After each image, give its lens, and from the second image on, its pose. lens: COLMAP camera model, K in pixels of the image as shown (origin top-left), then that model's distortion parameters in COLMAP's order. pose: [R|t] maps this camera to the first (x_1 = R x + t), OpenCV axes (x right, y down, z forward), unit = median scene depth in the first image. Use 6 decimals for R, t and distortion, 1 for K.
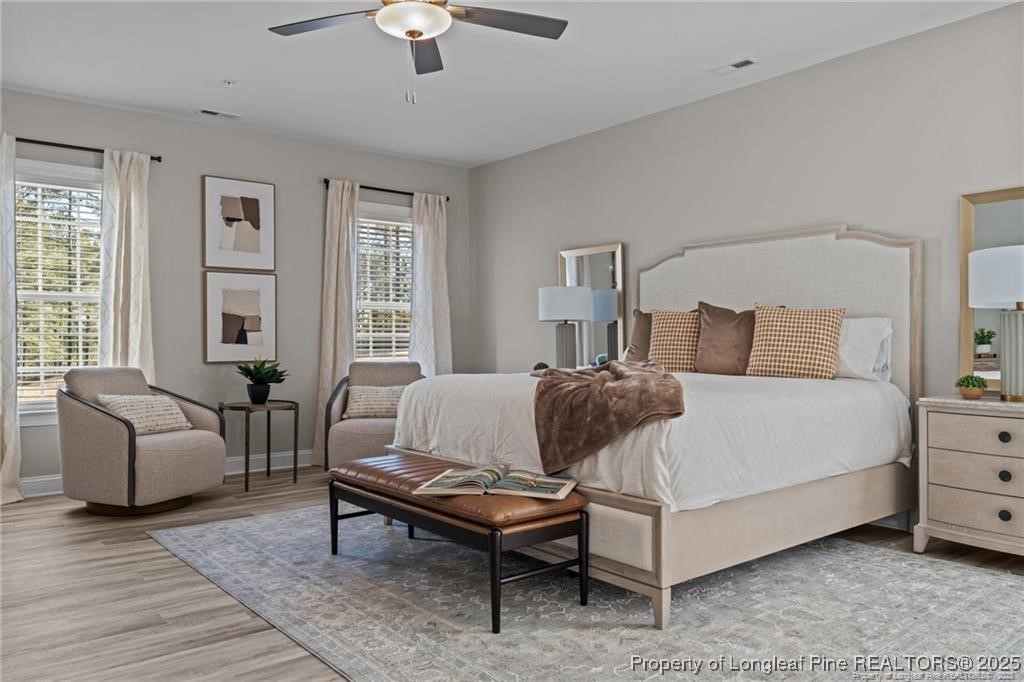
lens RADIAL K [[758.6, 0, 512.0], [0, 758.6, 341.0], [0, 0, 1]] dist [0.007197, -0.001261]
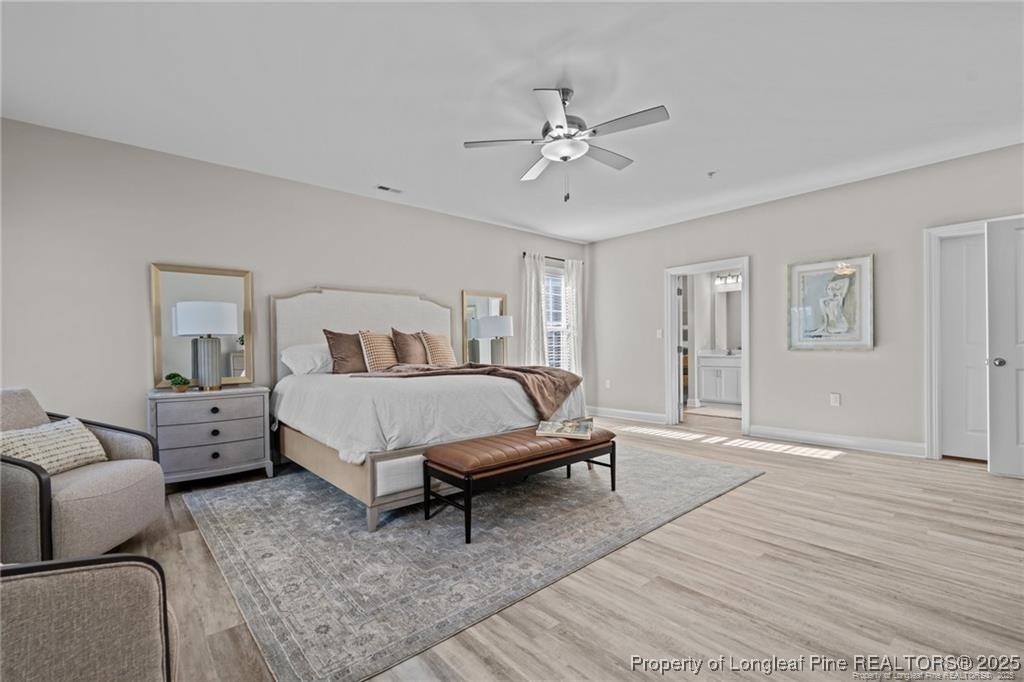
lens RADIAL K [[449.9, 0, 514.8], [0, 449.9, 346.5], [0, 0, 1]] dist [-0.003377, -0.000090]
pose [[-0.044086, 0.009740, 0.998980, -0.897642], [0.013947, 0.999861, -0.009133, 0.001352], [-0.998930, 0.013530, -0.044216, 0.960927]]
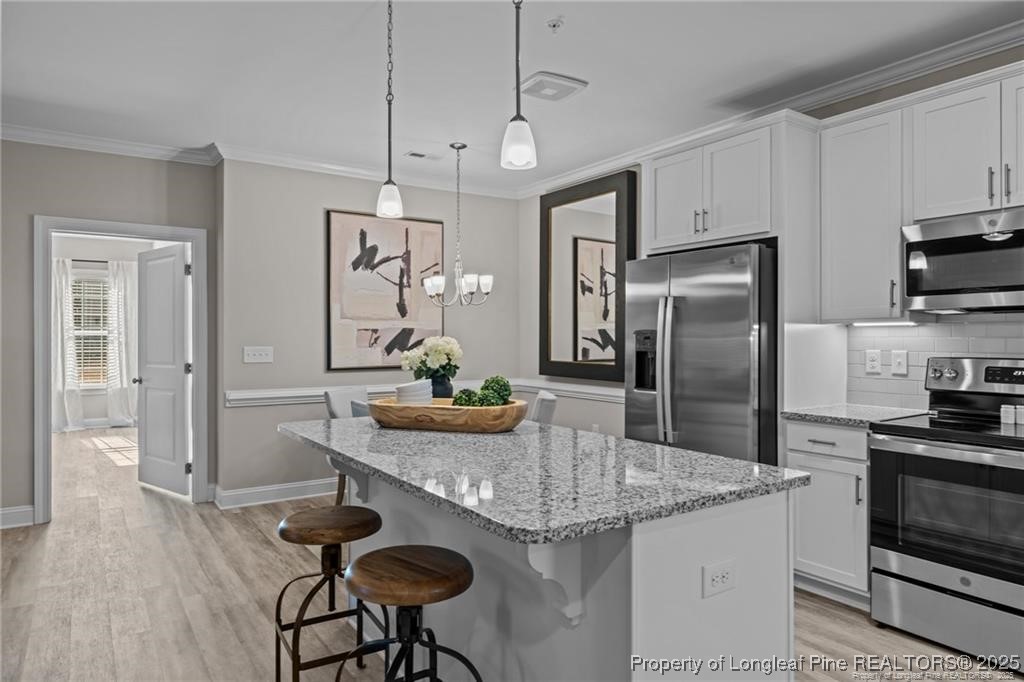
lens RADIAL K [[650.8, 0, 511.3], [0, 650.8, 334.3], [0, 0, 1]] dist [0.007556, 0.001434]
pose [[0.092353, 0.007294, 0.995700, -1.455974], [0.003830, 0.999963, -0.007680, -0.056303], [-0.995719, 0.004523, 0.092321, -1.113380]]
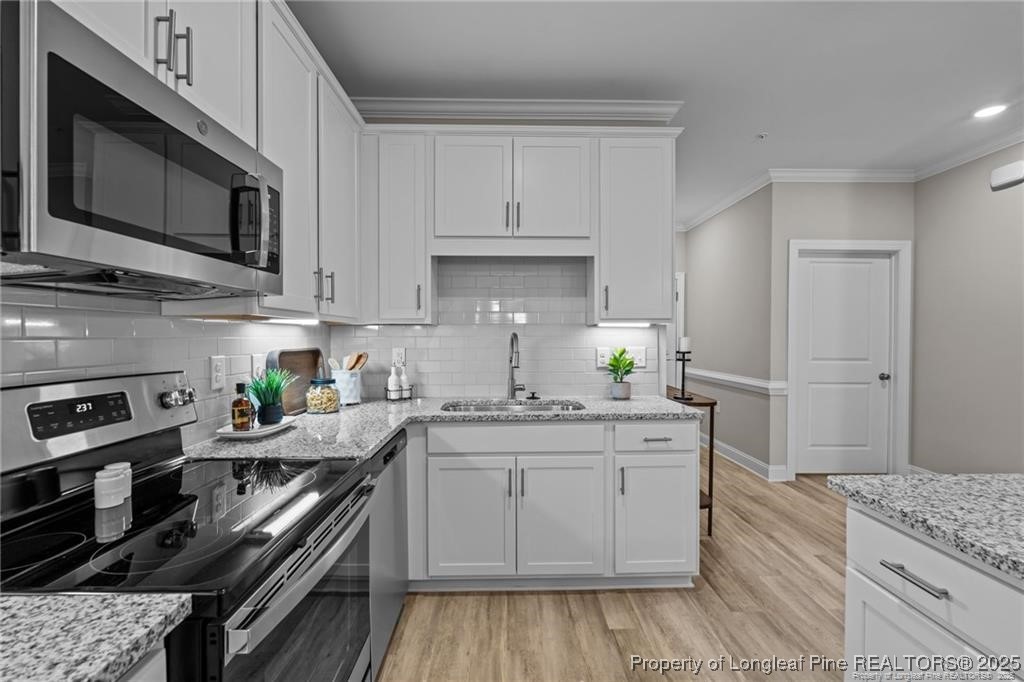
lens RADIAL K [[451.8, 0, 512.0], [0, 451.8, 341.0], [0, 0, 1]] dist [-0.001010, -0.000088]
pose [[-0.617454, 0.013108, -0.786498, -0.548030], [-0.000284, 0.999857, 0.016886, -0.059350], [0.786607, 0.010650, -0.617362, -1.269475]]
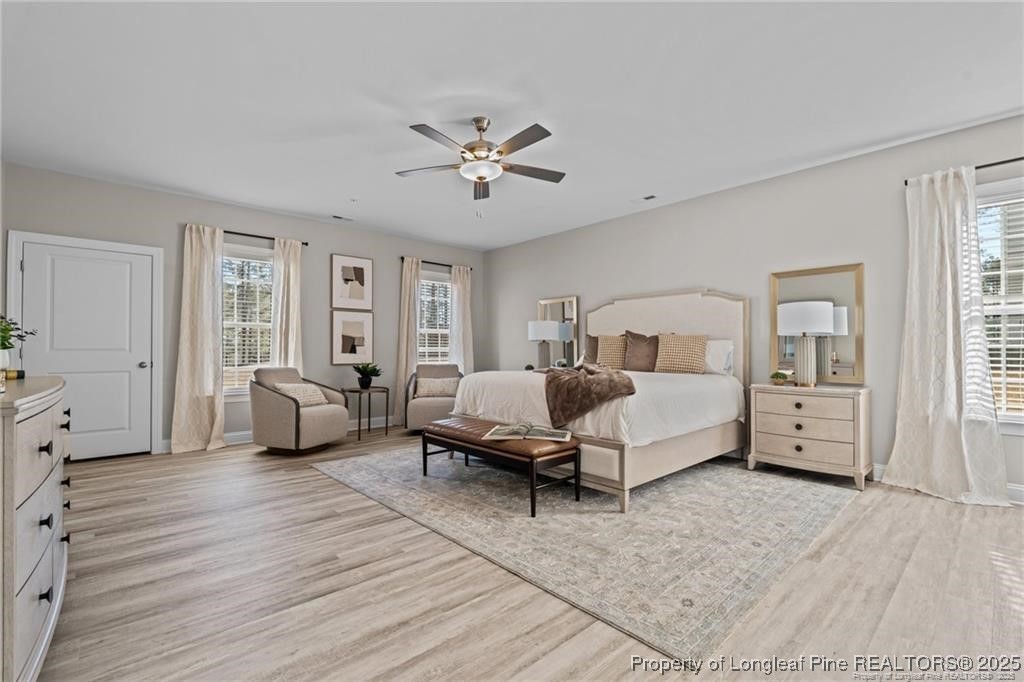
lens RADIAL K [[449.9, 0, 514.8], [0, 449.9, 346.5], [0, 0, 1]] dist [-0.003377, -0.000090]
pose [[0.997933, 0.004325, 0.064114, -0.097325], [-0.003528, 0.999915, -0.012535, -0.000366], [-0.064163, 0.012283, 0.997864, -0.036949]]
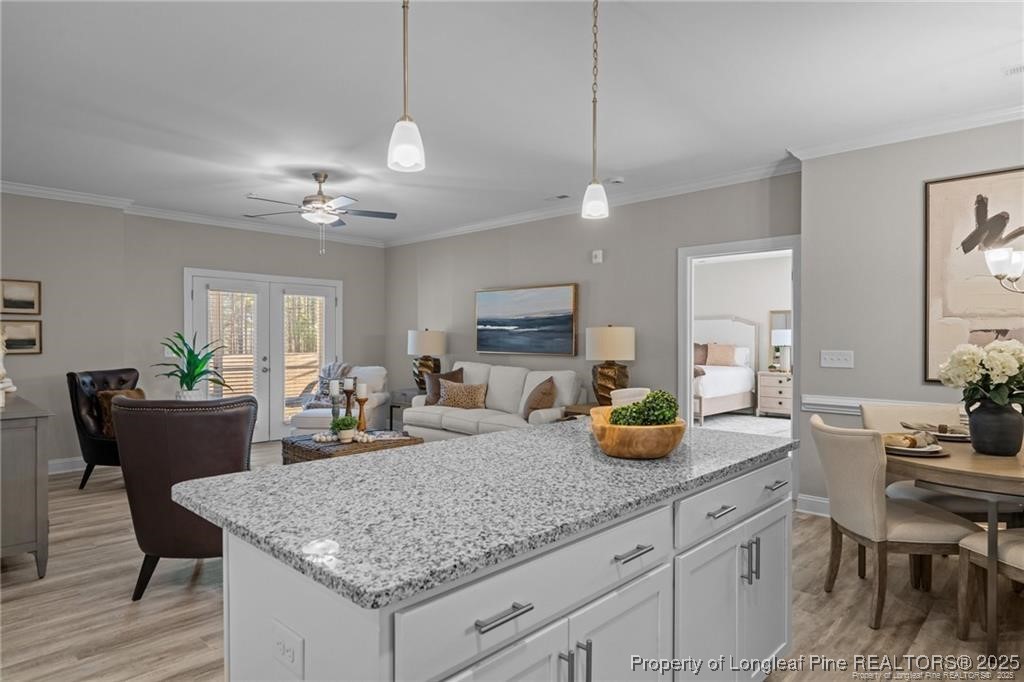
lens RADIAL K [[599.1, 0, 512.0], [0, 599.1, 341.0], [0, 0, 1]] dist [-0.000216, 0.001040]
pose [[0.991404, 0.004508, 0.130760, -0.924623], [-0.004517, 0.999990, -0.000228, -0.058265], [-0.130760, -0.000364, 0.991414, -1.544355]]
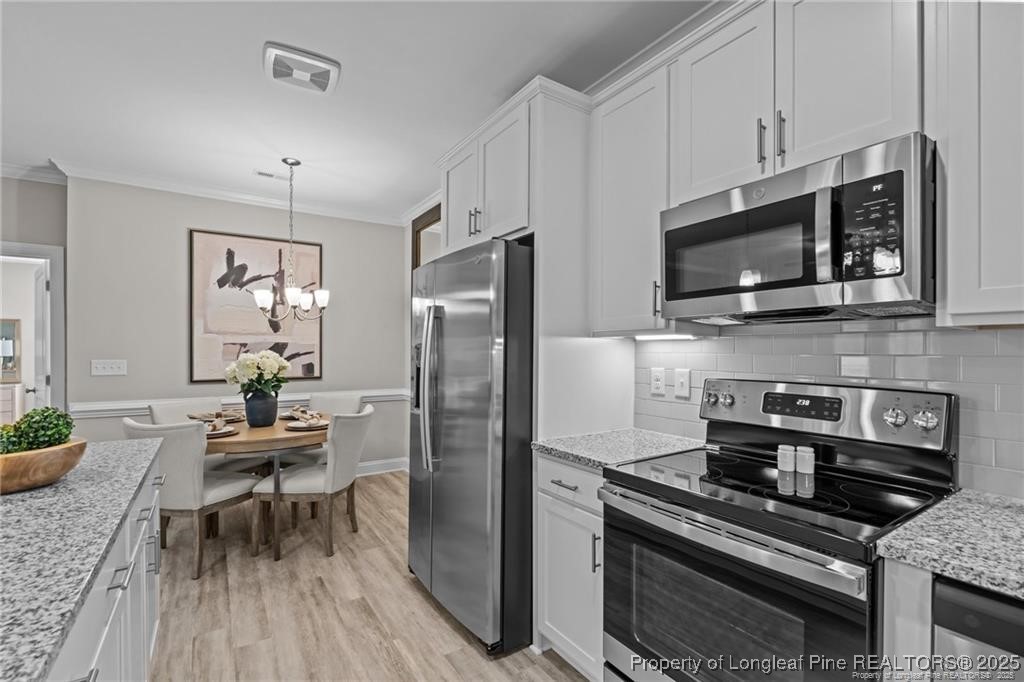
lens RADIAL K [[466.5, 0, 512.3], [0, 466.5, 352.0], [0, 0, 1]] dist [-0.001165, 0.000008]
pose [[0.105815, 0.000751, 0.994386, -1.053838], [0.000742, 0.999999, -0.000834, -0.058216], [-0.994386, 0.000826, 0.105814, -1.438011]]
